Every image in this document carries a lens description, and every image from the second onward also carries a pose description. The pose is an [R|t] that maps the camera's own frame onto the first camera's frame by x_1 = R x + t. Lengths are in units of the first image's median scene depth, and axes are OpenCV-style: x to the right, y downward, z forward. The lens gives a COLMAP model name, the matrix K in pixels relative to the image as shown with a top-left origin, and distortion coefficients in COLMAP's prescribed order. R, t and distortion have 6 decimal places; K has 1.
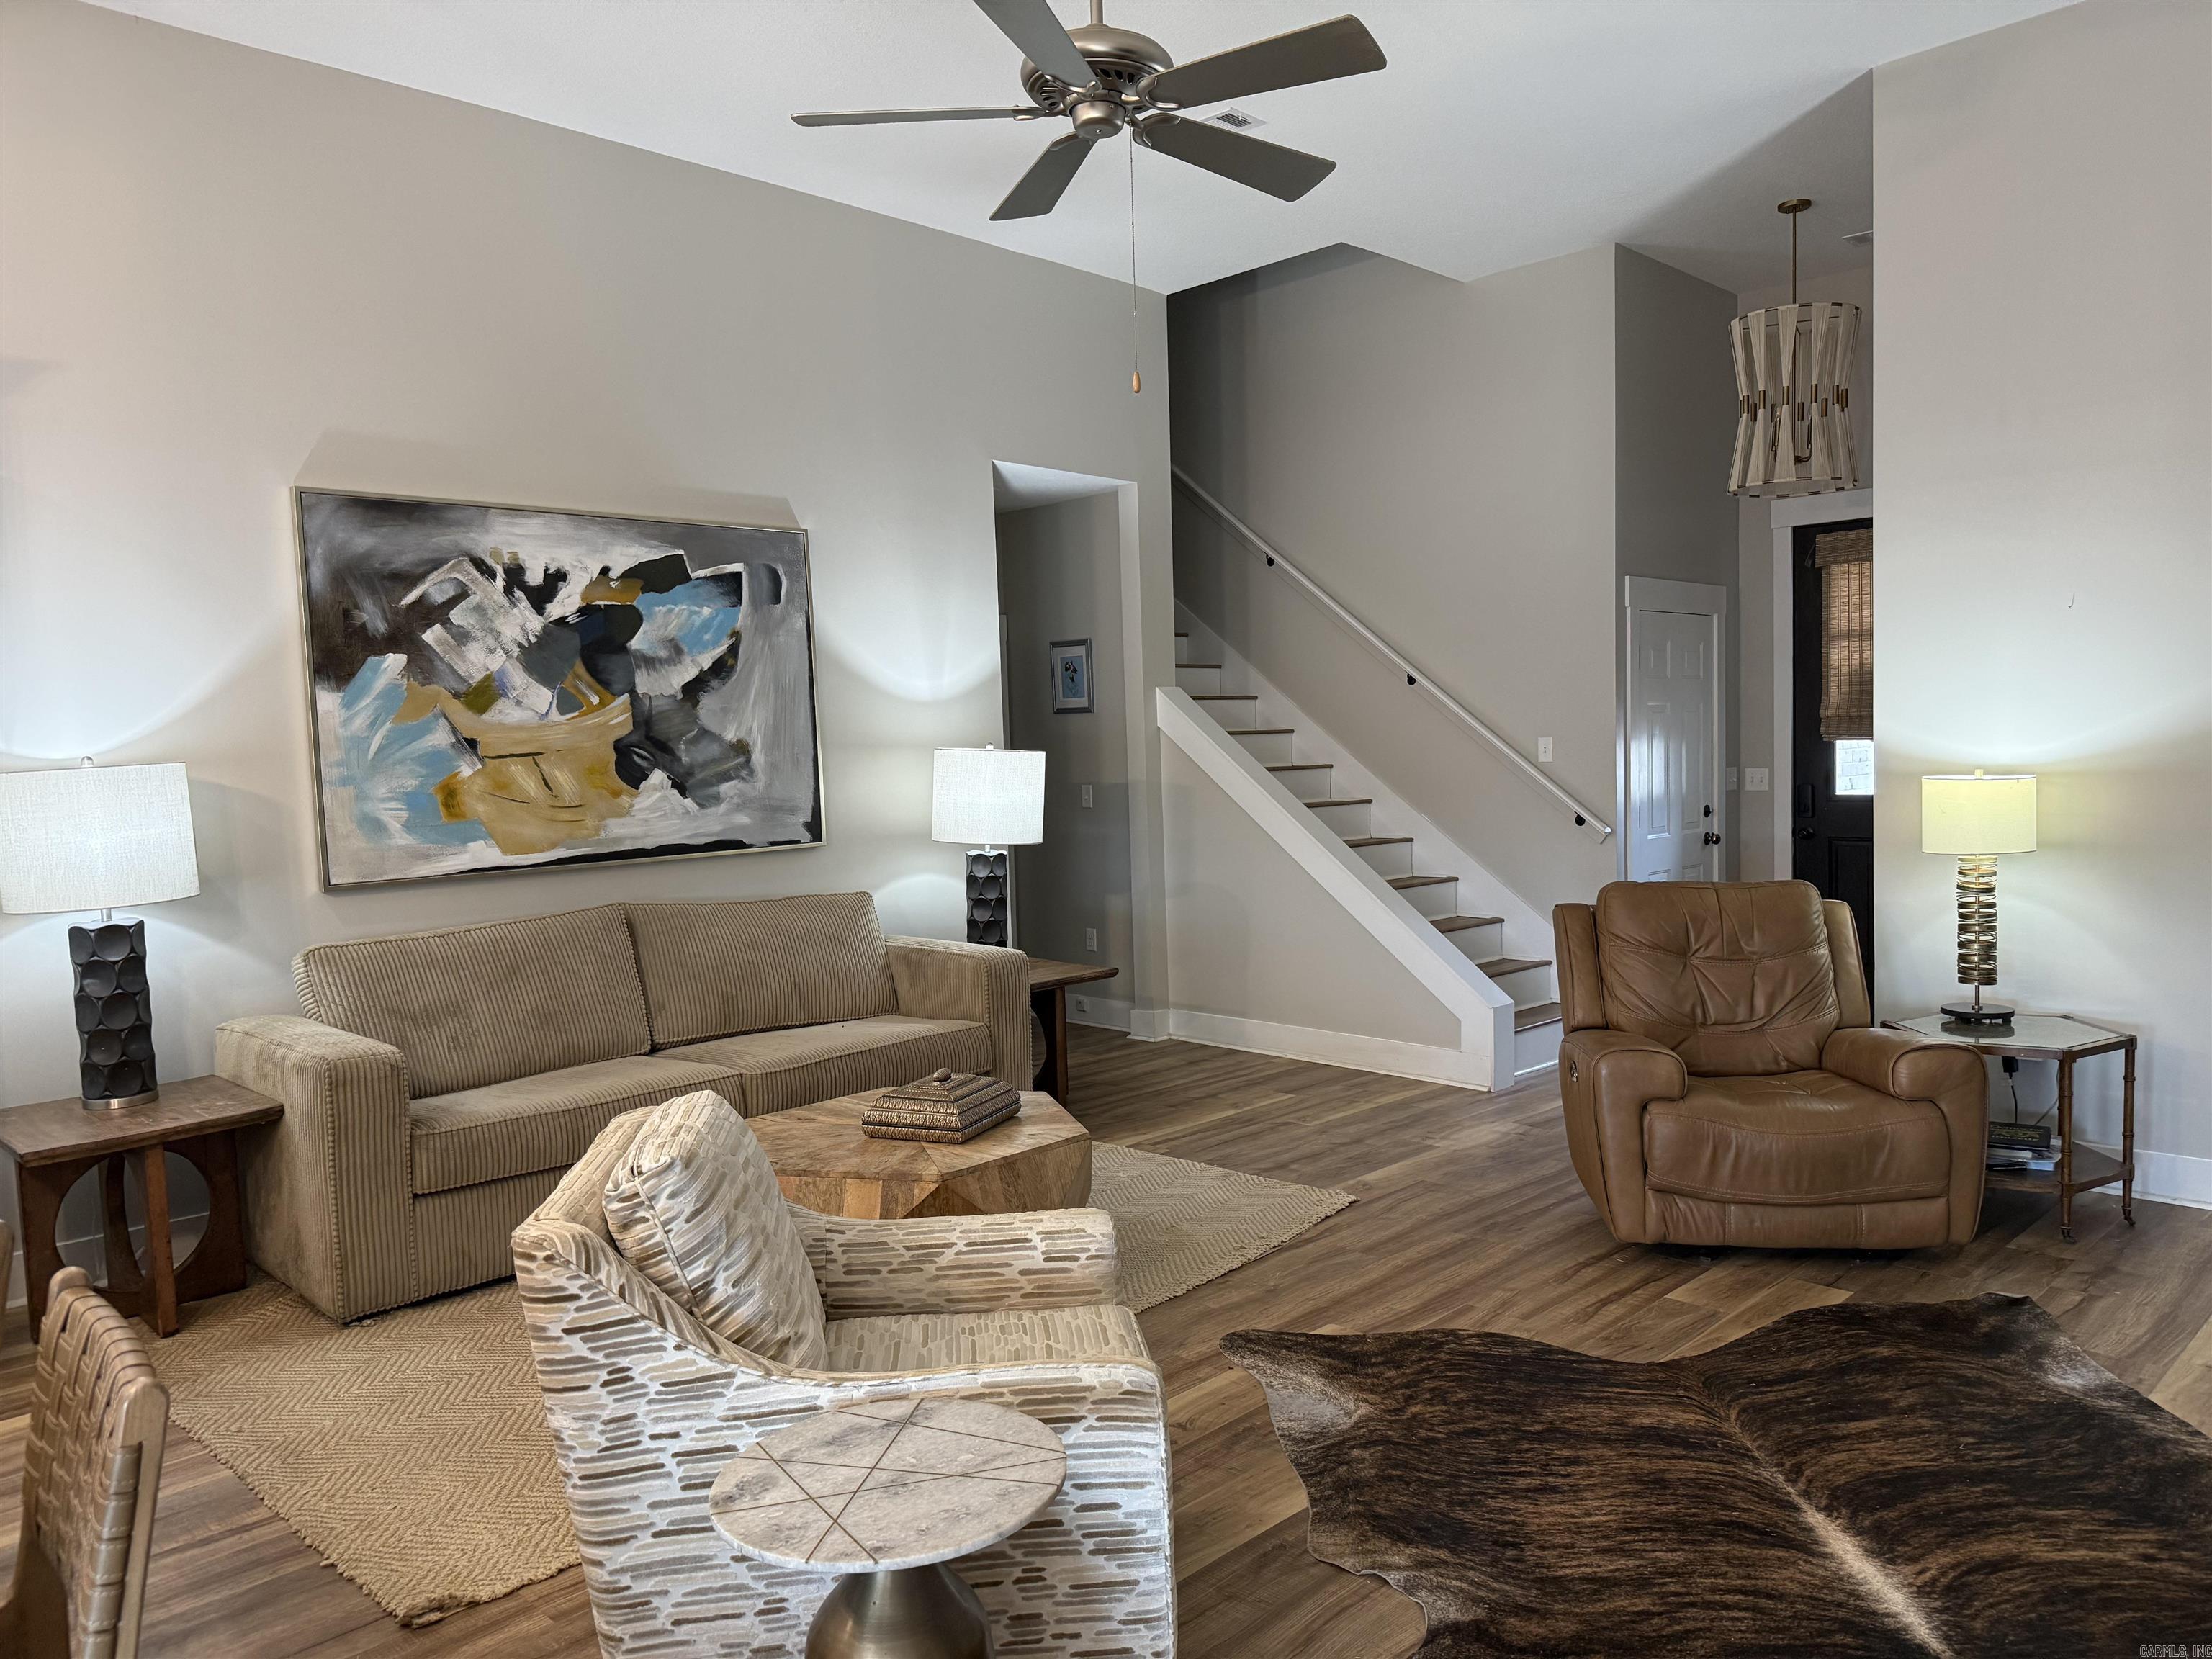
lens RADIAL K [[1556.3, 0, 1121.2], [0, 1556.3, 852.5], [0, 0, 1]] dist [0.062580, -0.065696]
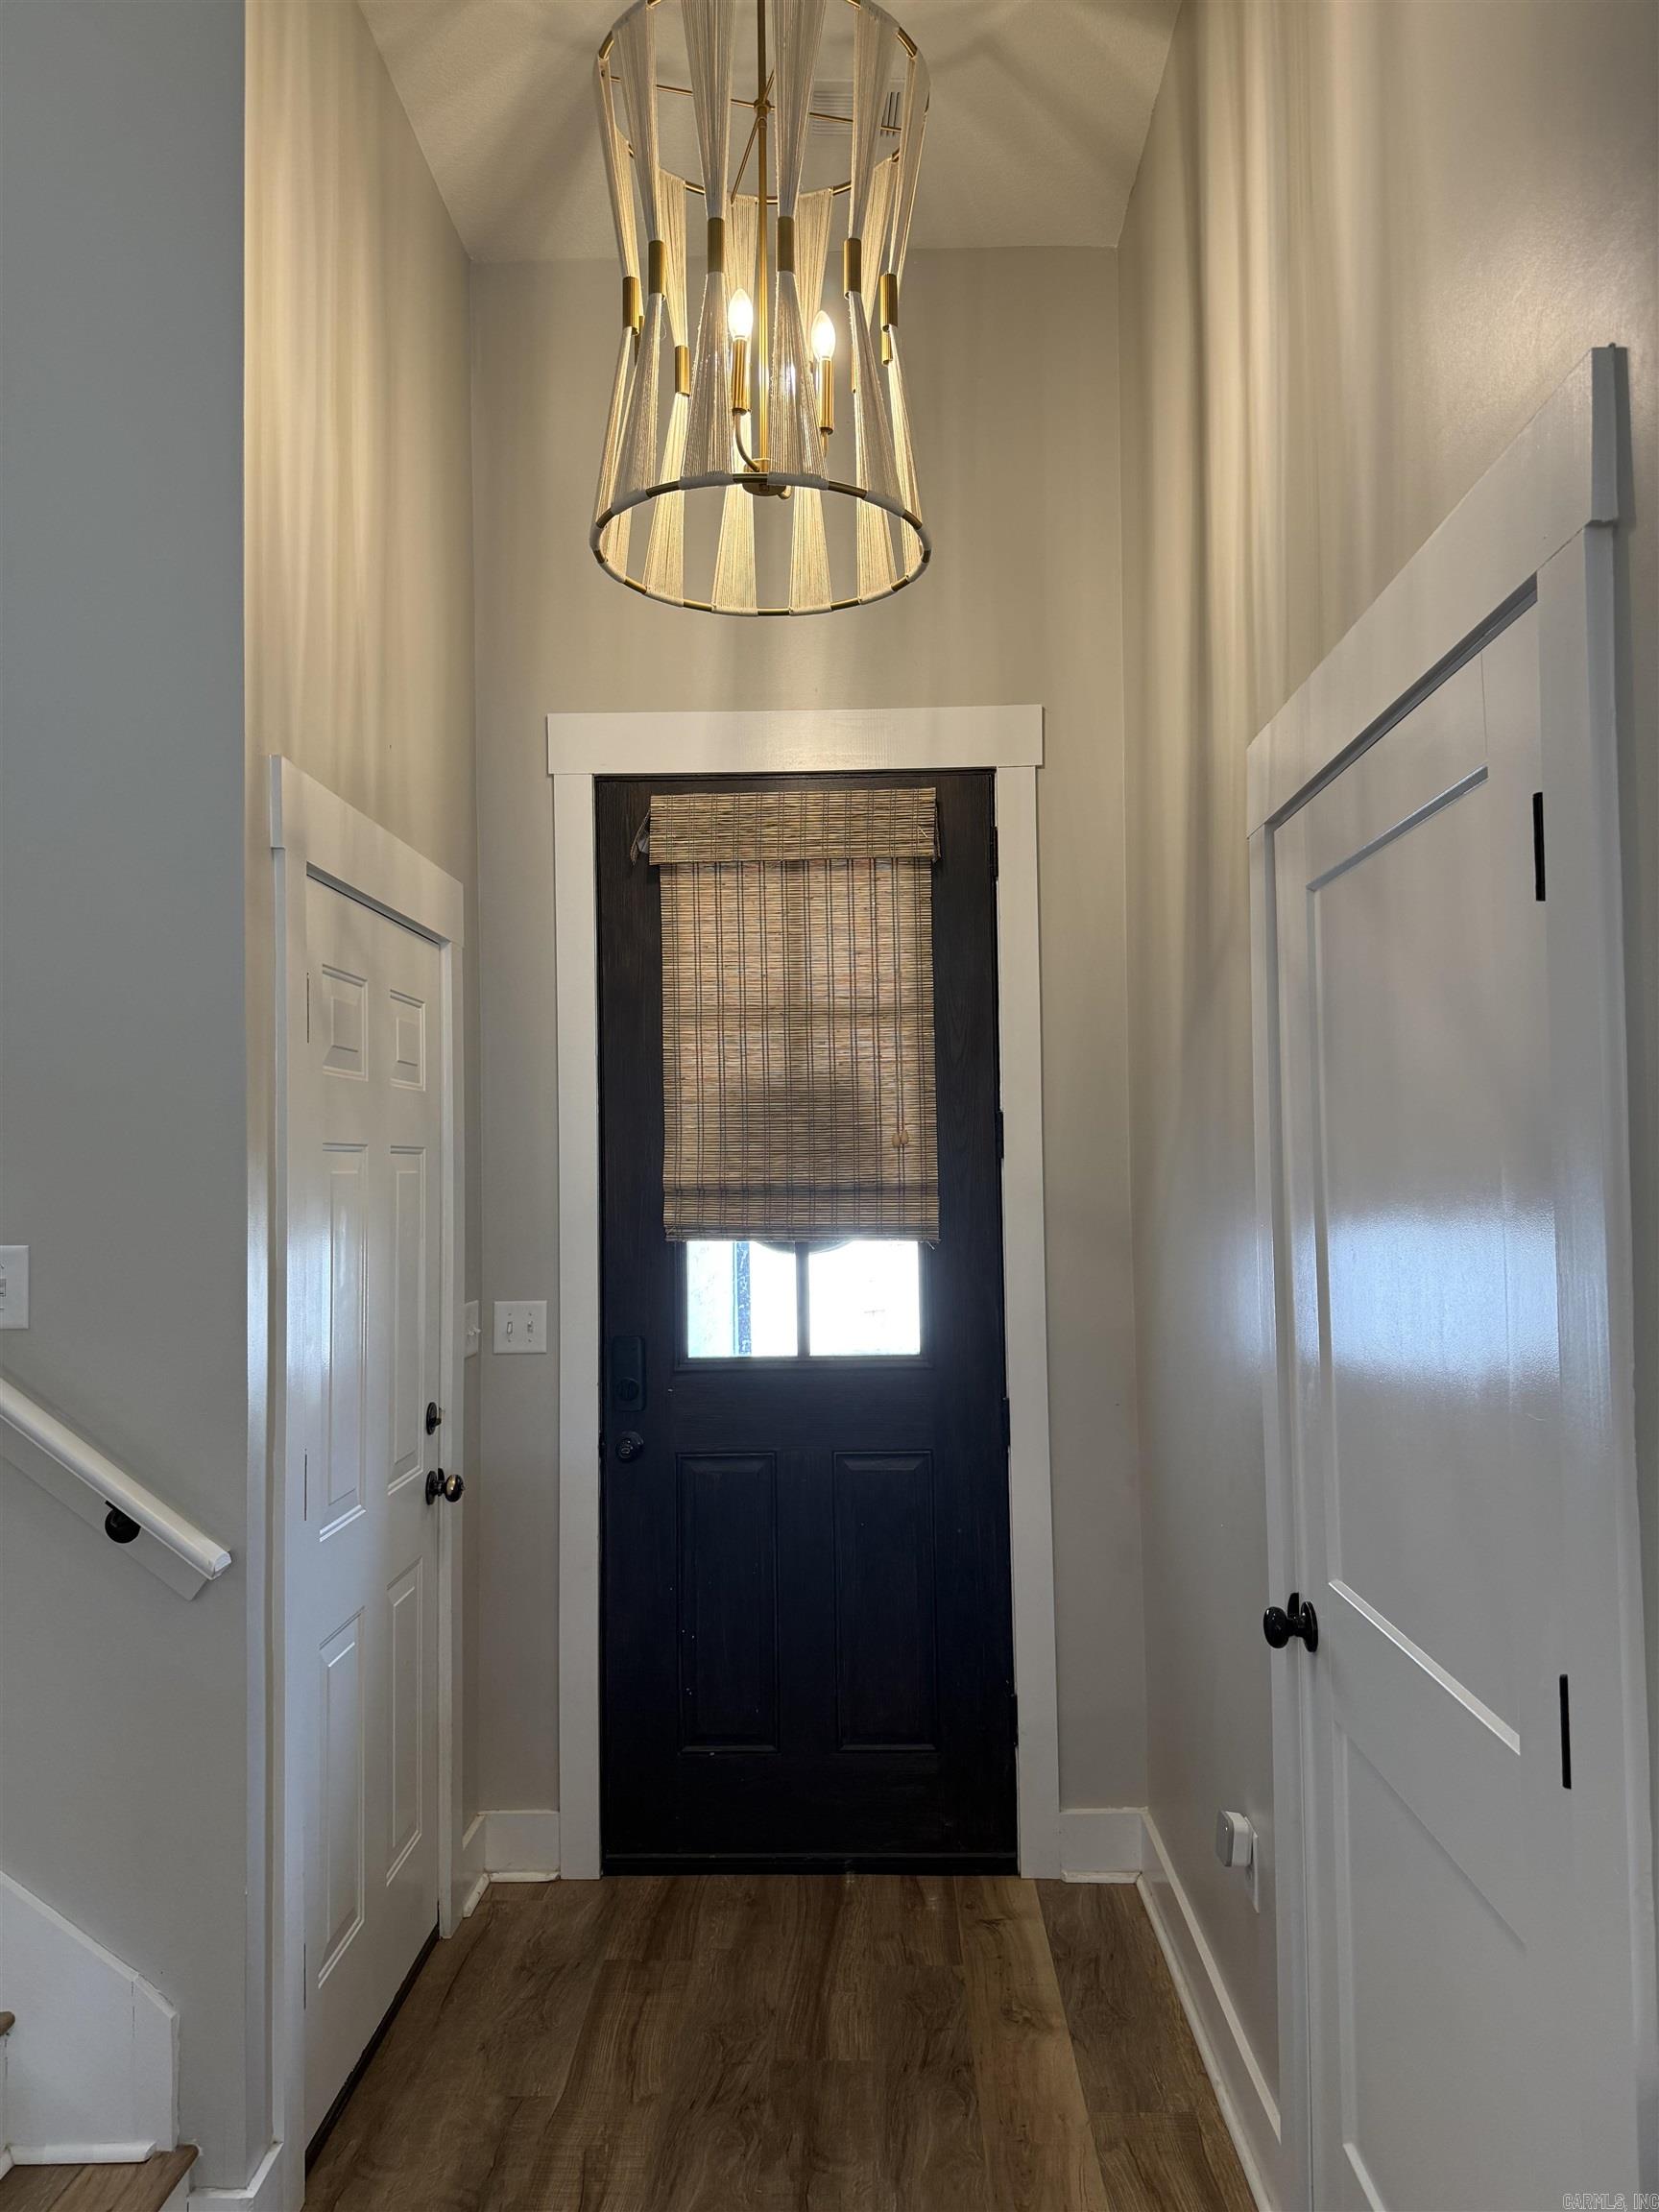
lens RADIAL K [[1556.3, 0, 834.4], [0, 1556.3, 1108.0], [0, 0, 1]] dist [0.062580, -0.065696]
pose [[0.721216, 0.051898, 0.690763, 0.169564], [0.029681, 0.993959, -0.105666, -0.060790], [-0.692074, 0.096711, 0.715319, 0.645008]]
